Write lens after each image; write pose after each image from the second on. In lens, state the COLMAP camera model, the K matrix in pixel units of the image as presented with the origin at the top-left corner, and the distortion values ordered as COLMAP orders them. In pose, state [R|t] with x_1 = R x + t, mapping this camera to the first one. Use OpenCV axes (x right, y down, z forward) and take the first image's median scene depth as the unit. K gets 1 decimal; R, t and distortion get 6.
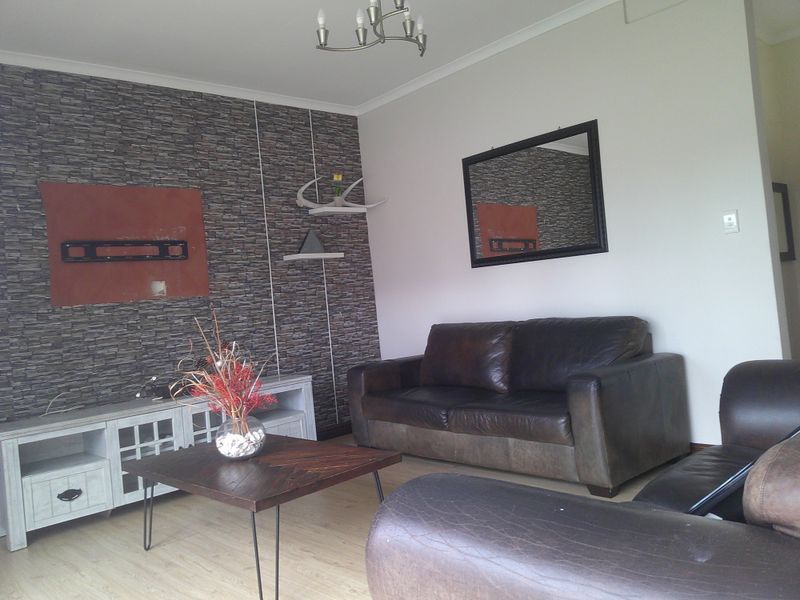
lens RADIAL K [[644.8, 0, 396.3], [0, 644.8, 286.8], [0, 0, 1]] dist [0.123076, -0.209784]
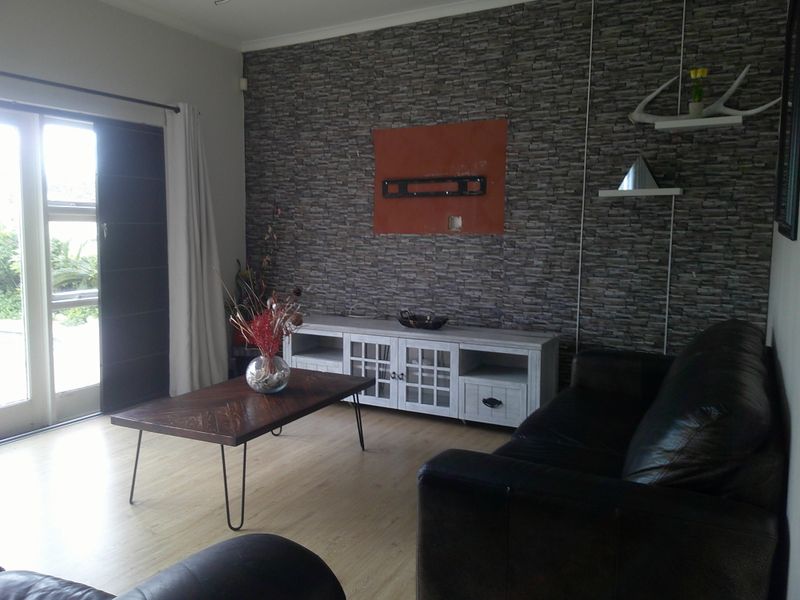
lens RADIAL K [[644.8, 0, 396.3], [0, 644.8, 286.8], [0, 0, 1]] dist [0.123076, -0.209784]
pose [[0.324872, 0.183045, -0.927875, 0.589442], [-0.012738, 0.981850, 0.189233, -0.093929], [0.945672, -0.049657, 0.321307, 0.584260]]
